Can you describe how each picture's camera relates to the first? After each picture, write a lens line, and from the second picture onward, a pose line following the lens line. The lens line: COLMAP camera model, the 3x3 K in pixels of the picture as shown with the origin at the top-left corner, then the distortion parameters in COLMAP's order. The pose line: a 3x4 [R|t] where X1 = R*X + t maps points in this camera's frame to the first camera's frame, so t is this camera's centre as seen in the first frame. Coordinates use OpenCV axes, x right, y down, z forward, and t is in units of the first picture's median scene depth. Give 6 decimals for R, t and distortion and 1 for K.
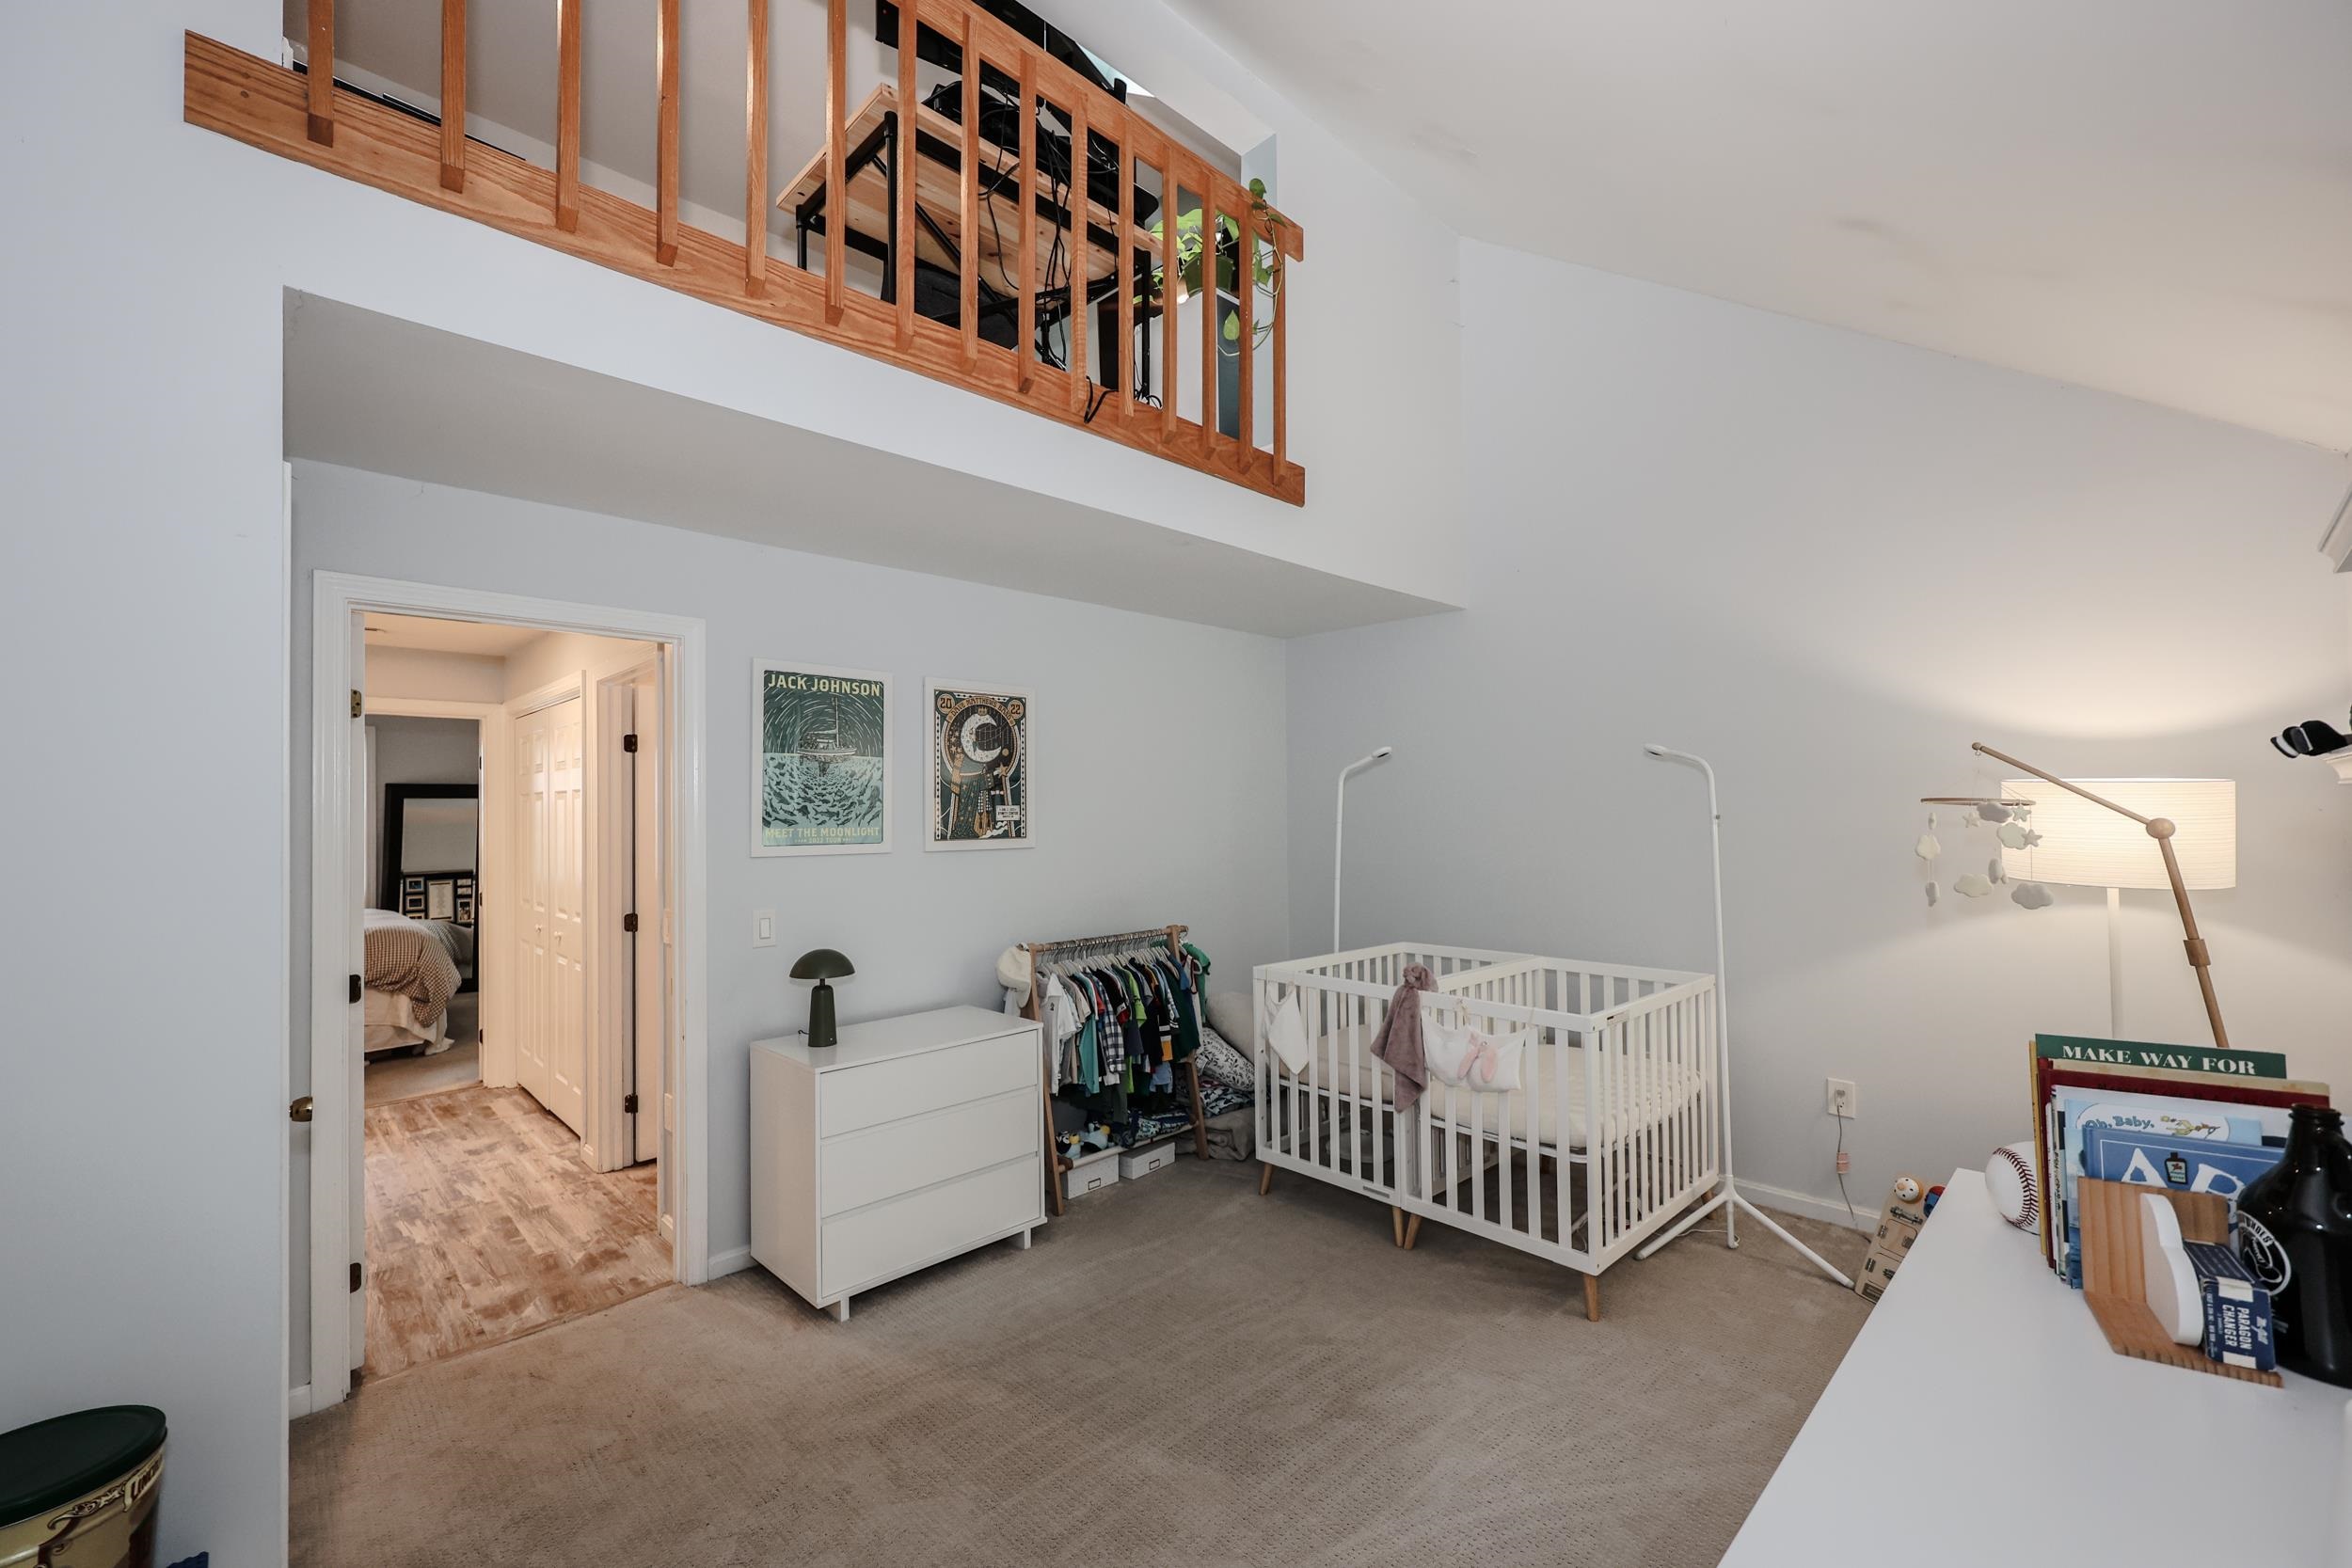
lens RADIAL K [[961.3, 0, 1181.6], [0, 961.3, 794.8], [0, 0, 1]] dist [-0.030928, 0.000136]
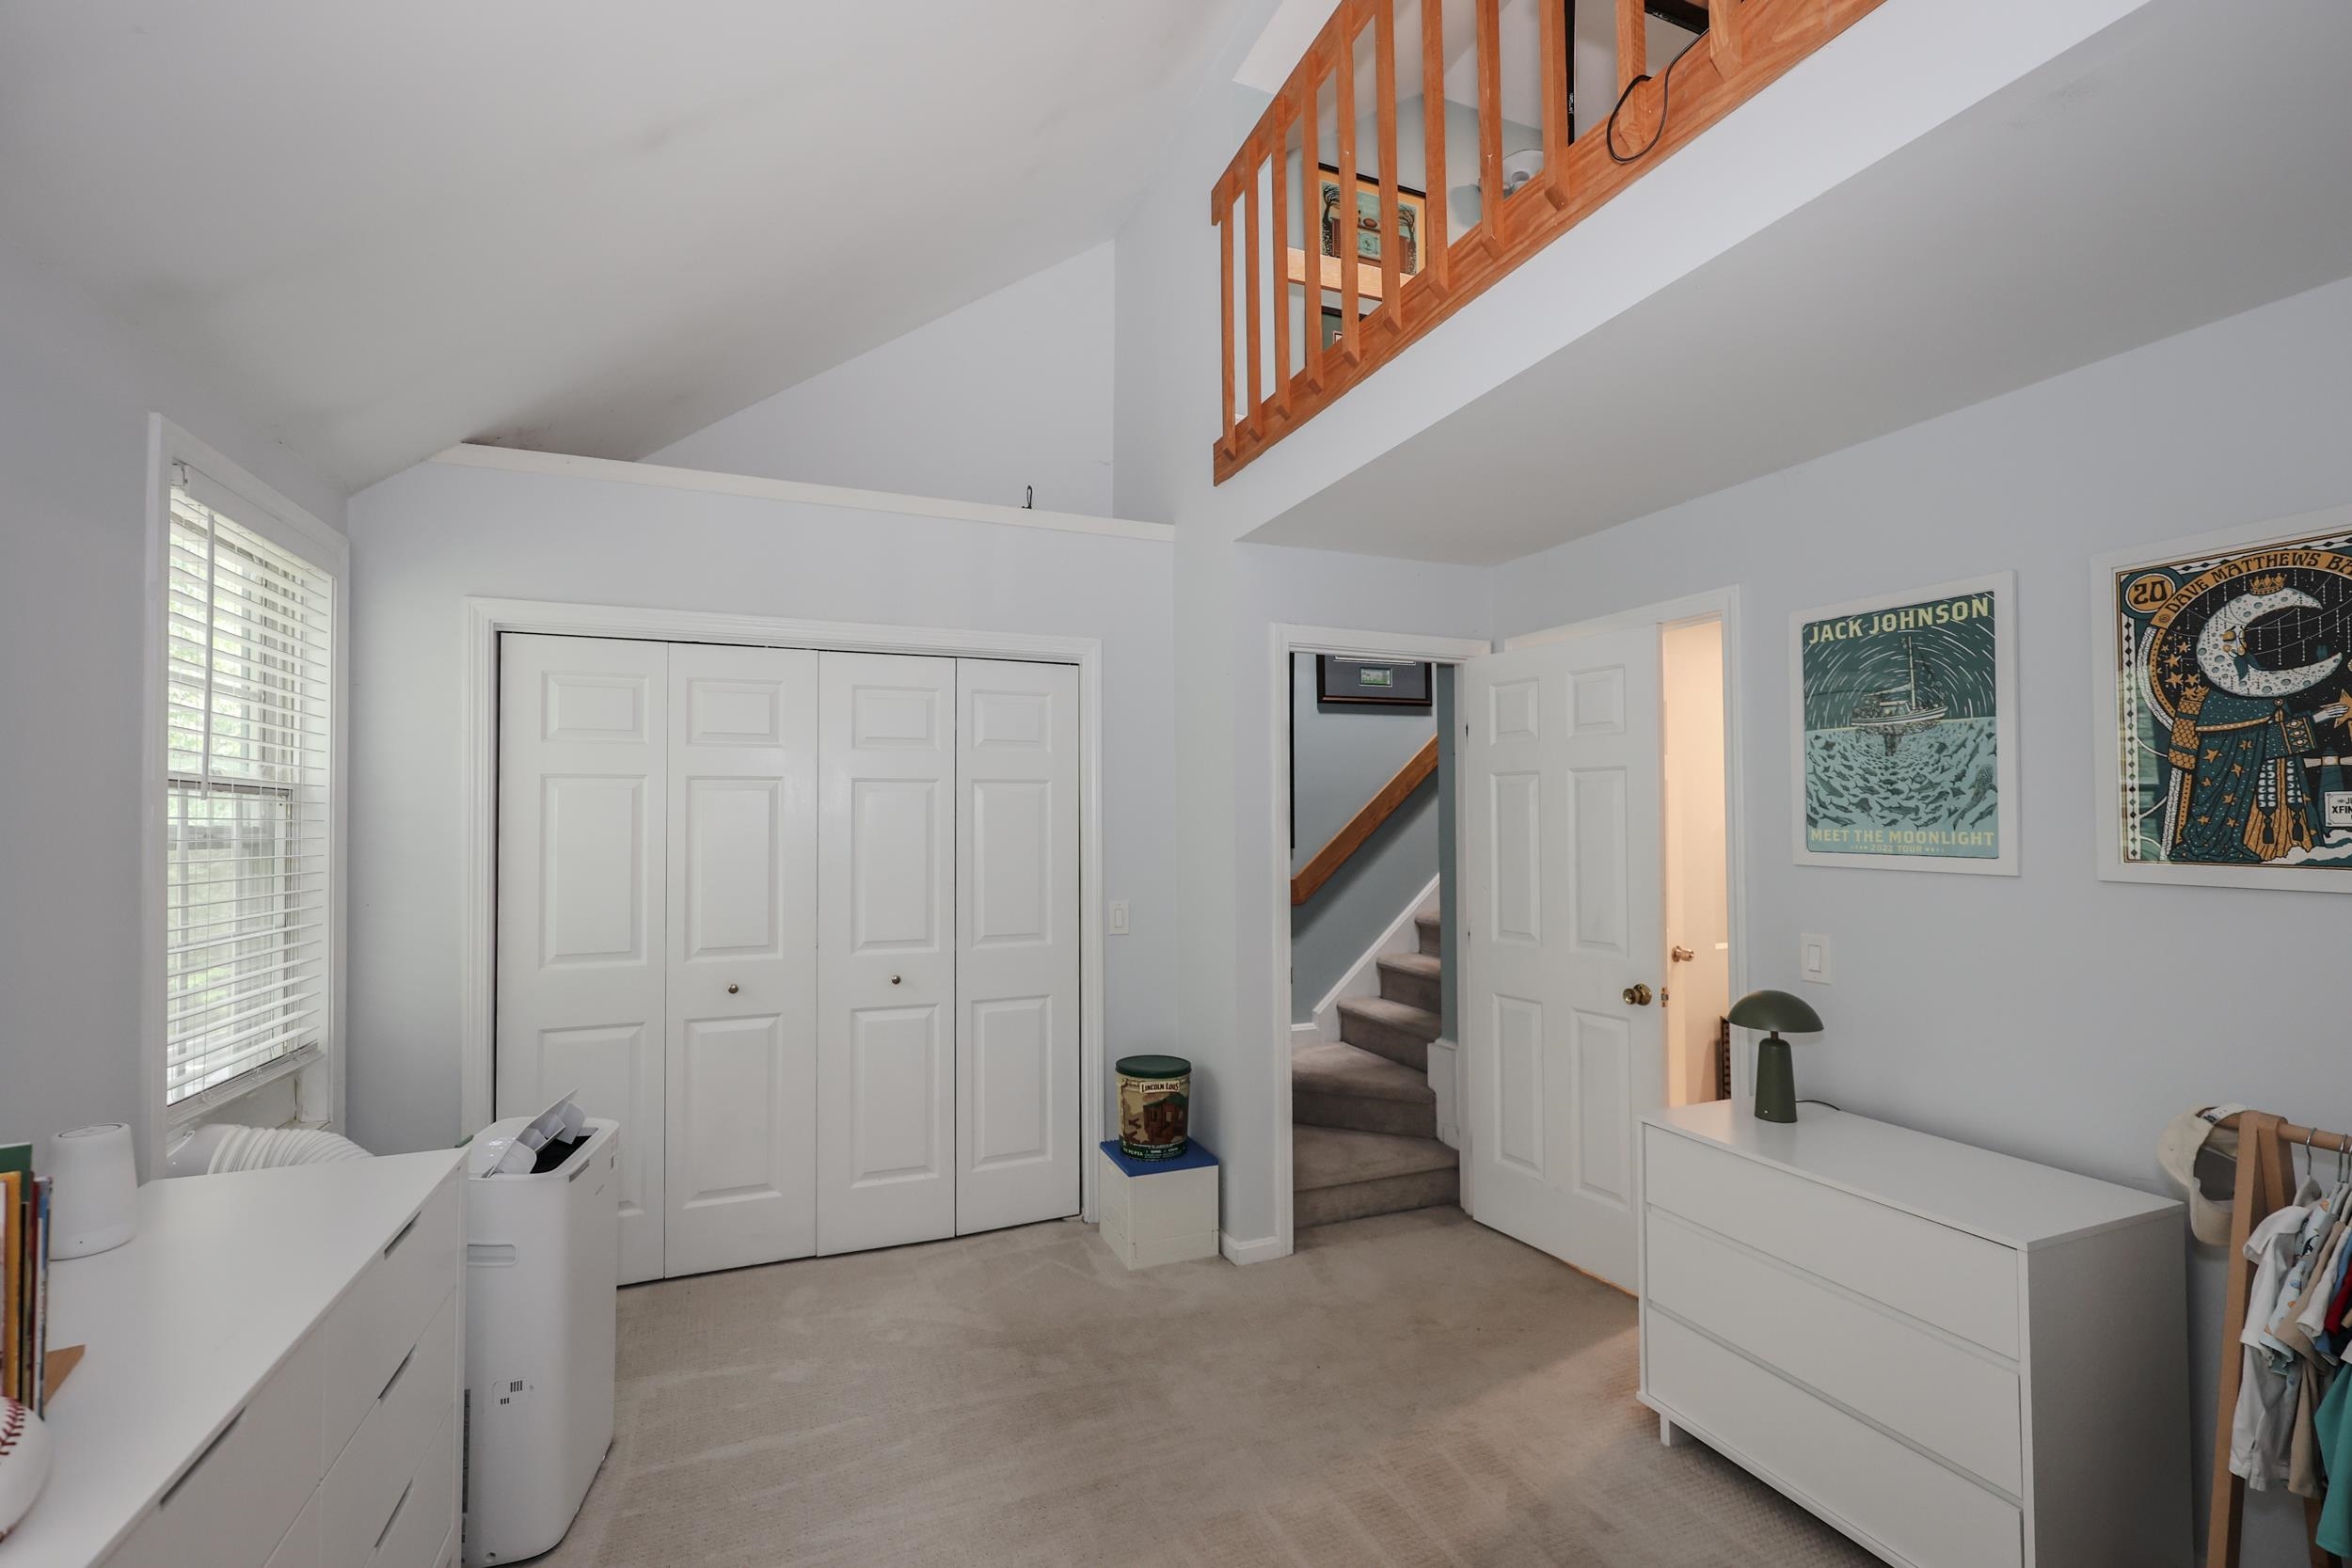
lens RADIAL K [[961.3, 0, 1181.6], [0, 961.3, 794.8], [0, 0, 1]] dist [-0.030928, 0.000136]
pose [[-0.379853, -0.002119, -0.925044, 0.430066], [0.031064, 0.999404, -0.015045, 0.003245], [0.924525, -0.034451, -0.379561, 0.756786]]
